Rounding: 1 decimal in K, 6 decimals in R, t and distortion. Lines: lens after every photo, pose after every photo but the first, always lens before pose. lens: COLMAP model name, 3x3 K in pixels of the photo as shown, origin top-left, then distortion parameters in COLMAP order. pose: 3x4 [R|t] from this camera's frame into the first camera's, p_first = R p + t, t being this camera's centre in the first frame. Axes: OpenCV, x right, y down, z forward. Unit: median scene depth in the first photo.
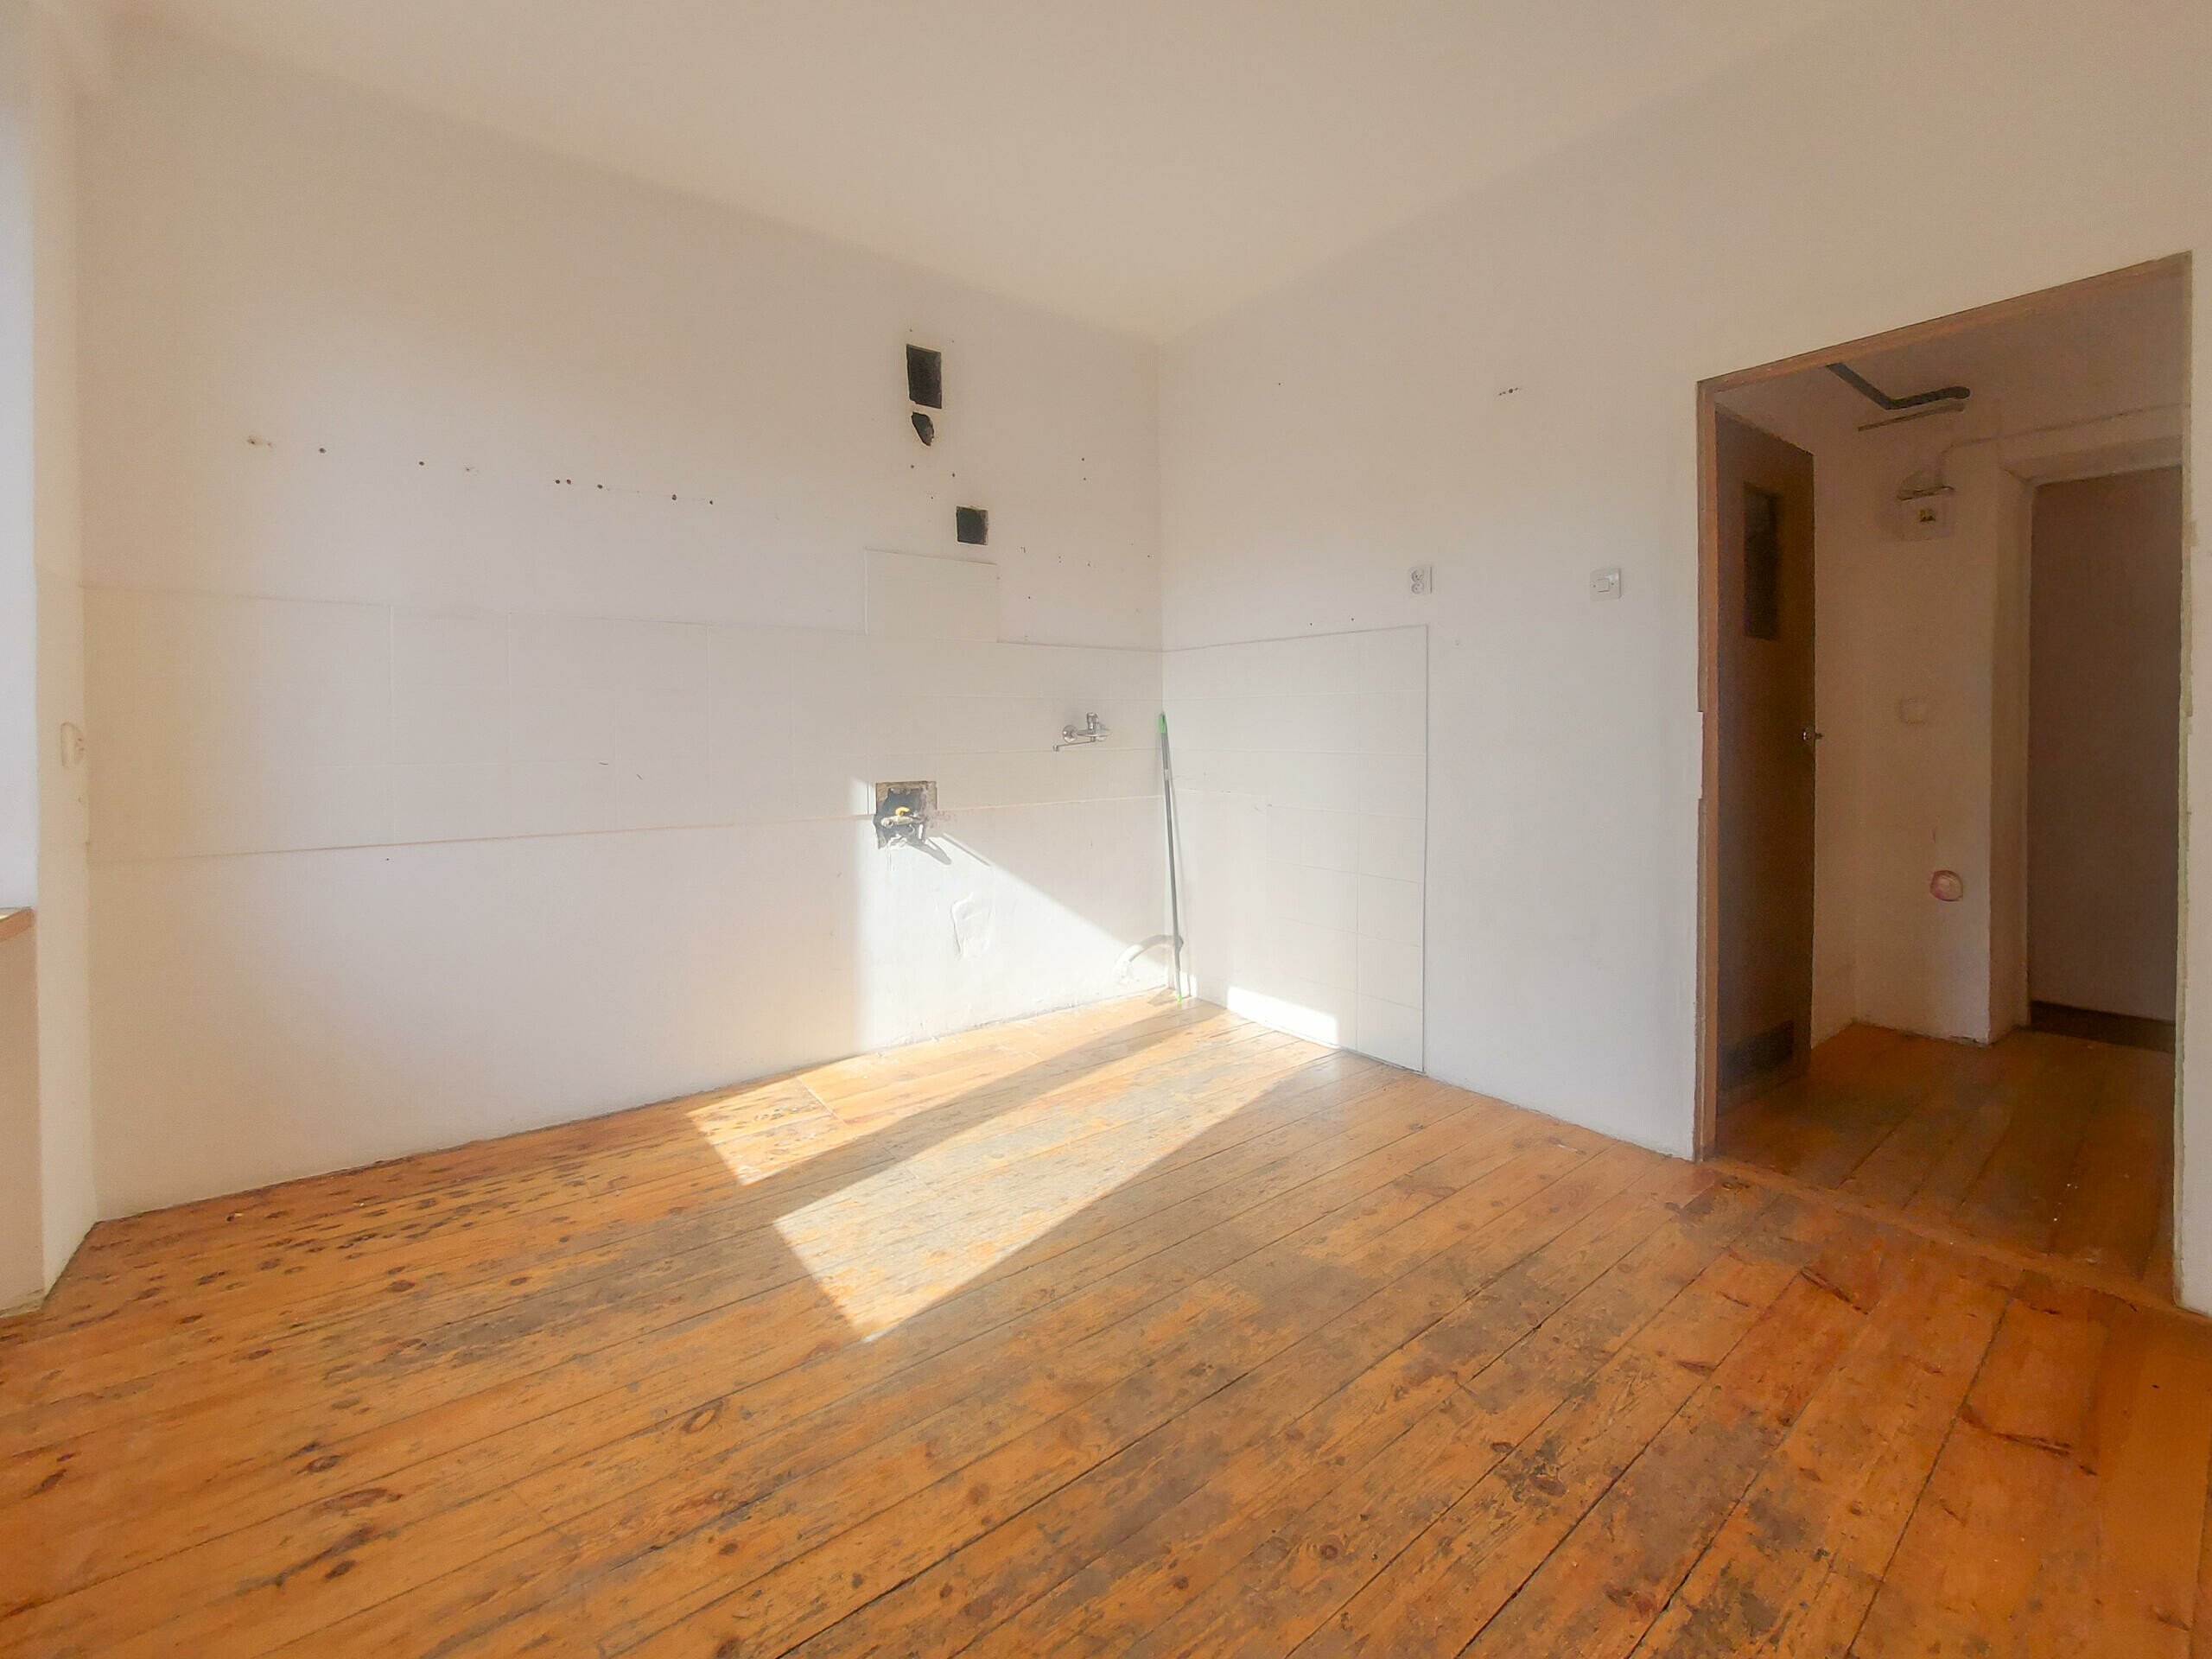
lens RADIAL K [[930.3, 0, 1114.3], [0, 930.3, 739.2], [0, 0, 1]] dist [-0.002958, -0.006495]
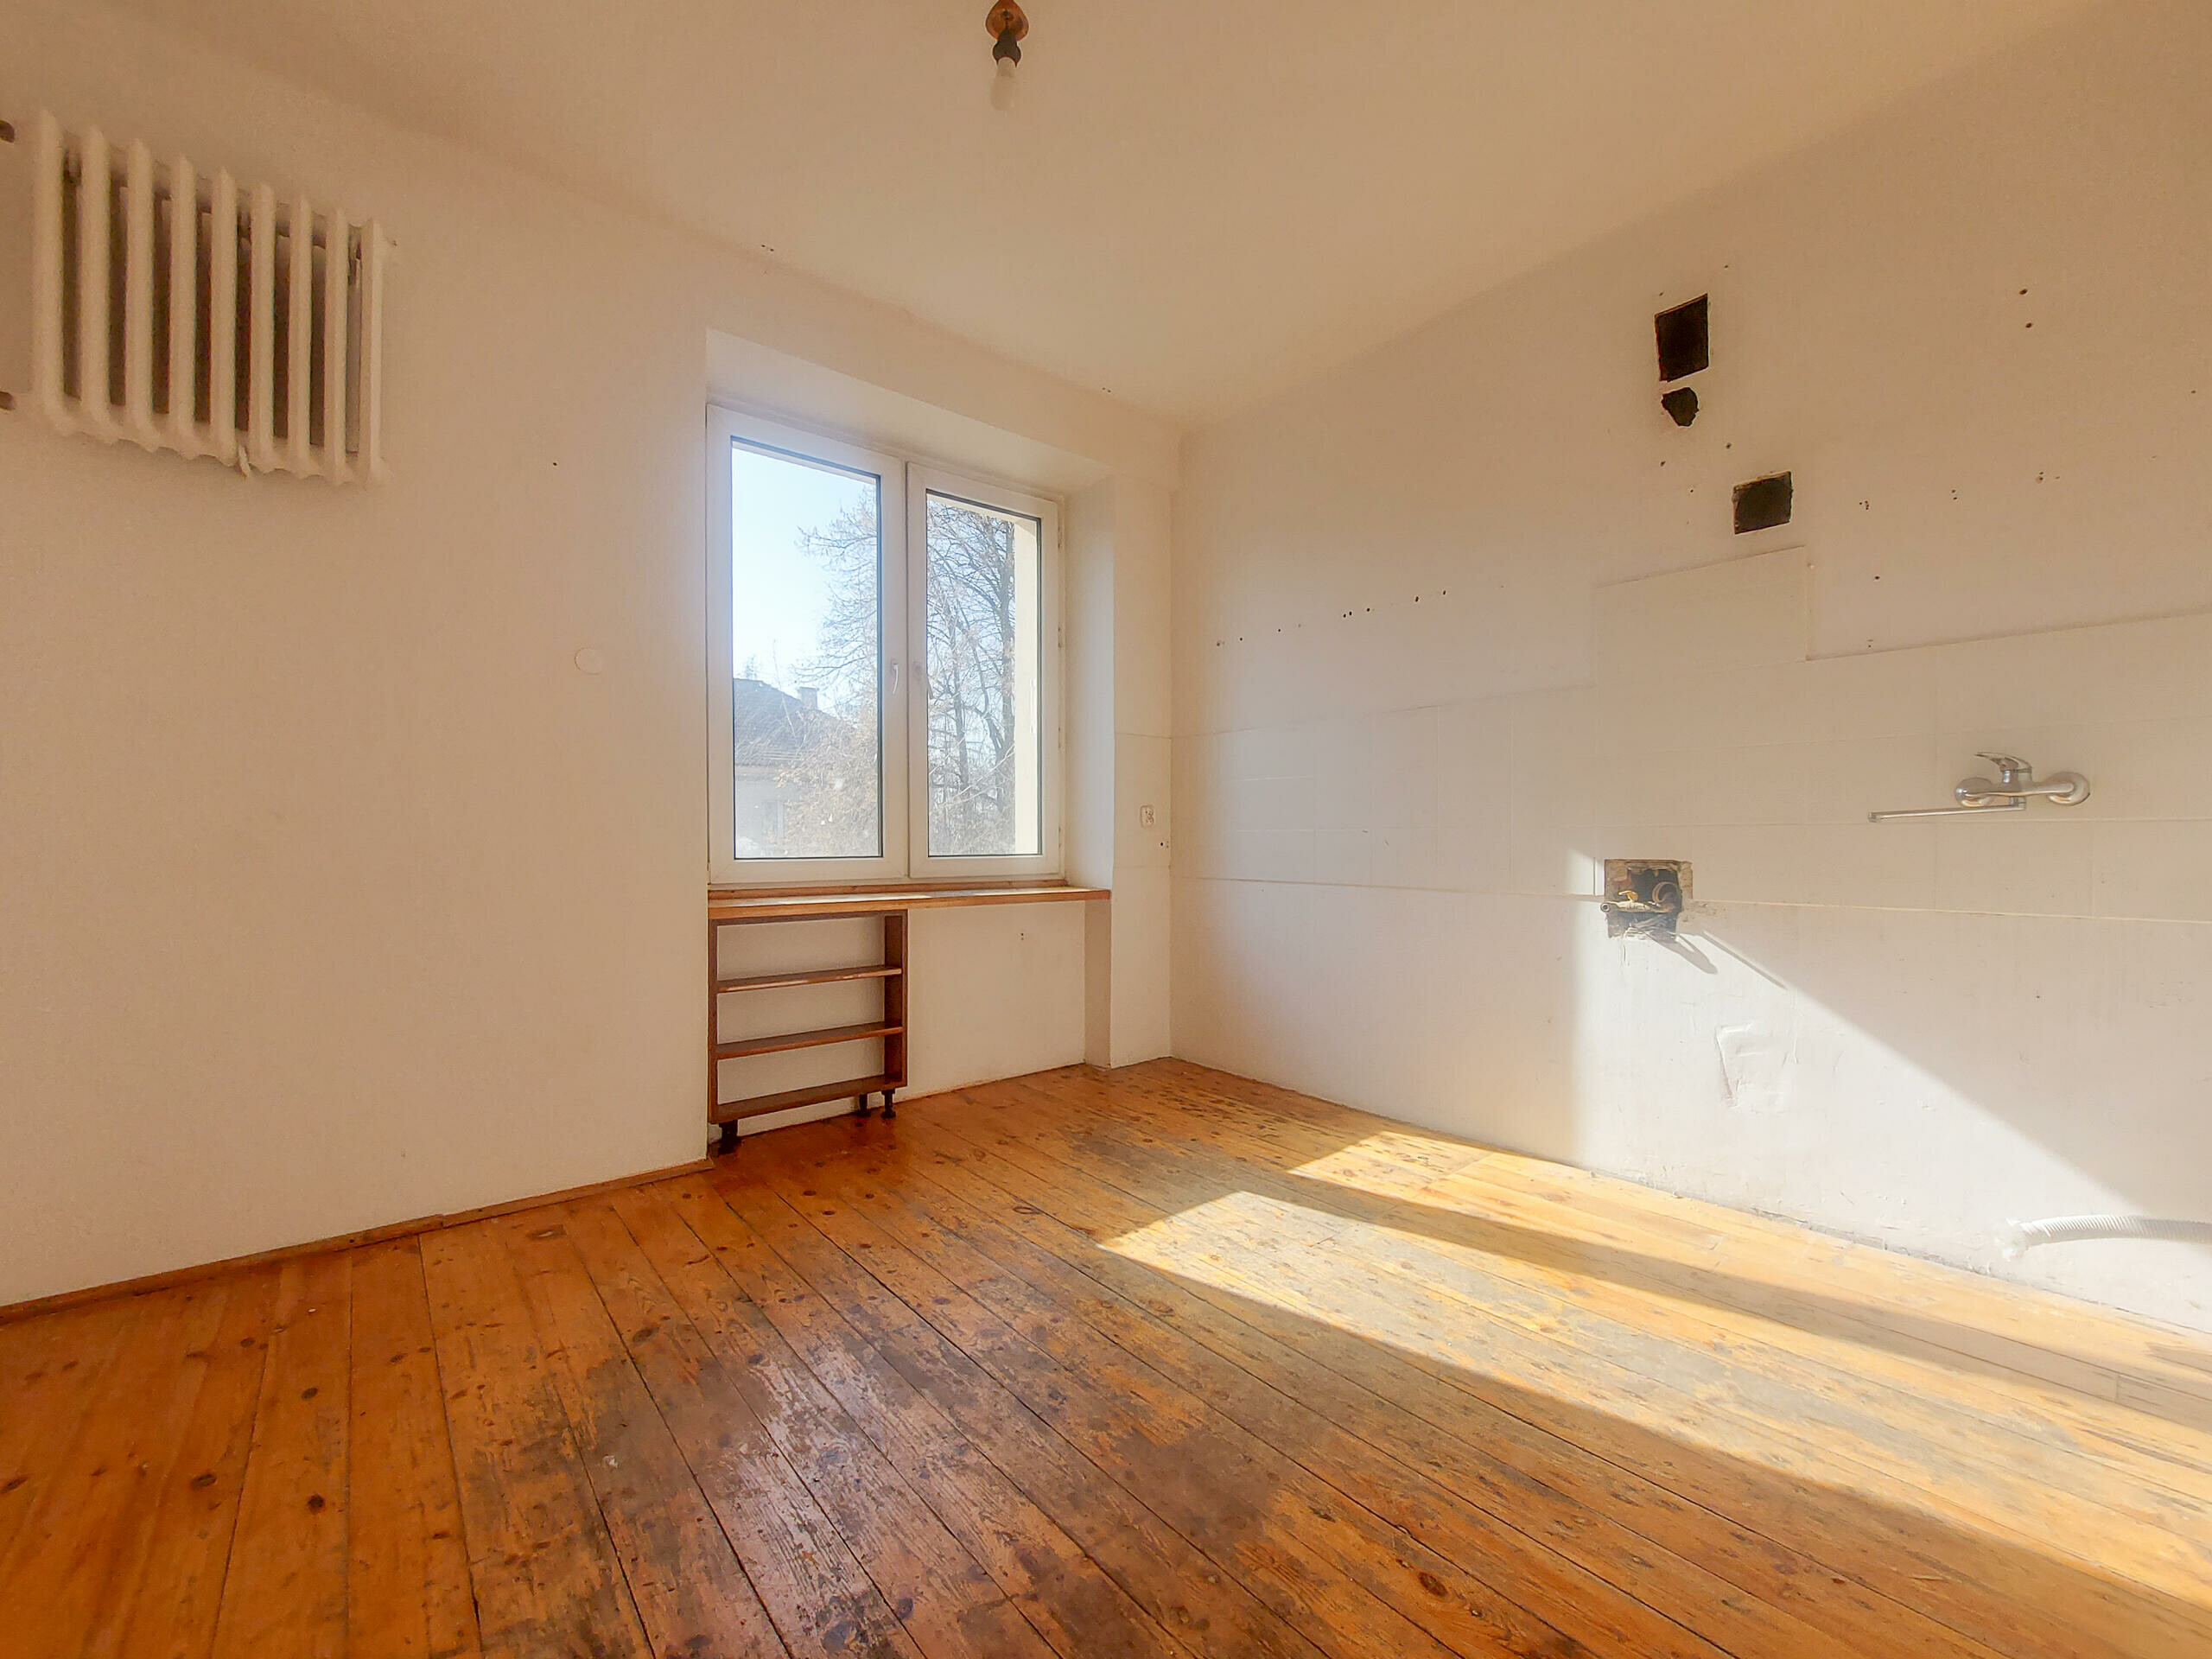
lens RADIAL K [[903.8, 0, 1106.0], [0, 903.8, 829.5], [0, 0, 1]] dist [-0.019604, 0.000415]
pose [[0.021172, -0.004403, -0.999766, 0.814369], [-0.008630, 0.999952, -0.004586, 0.040106], [0.999739, 0.008725, 0.021133, 0.766156]]
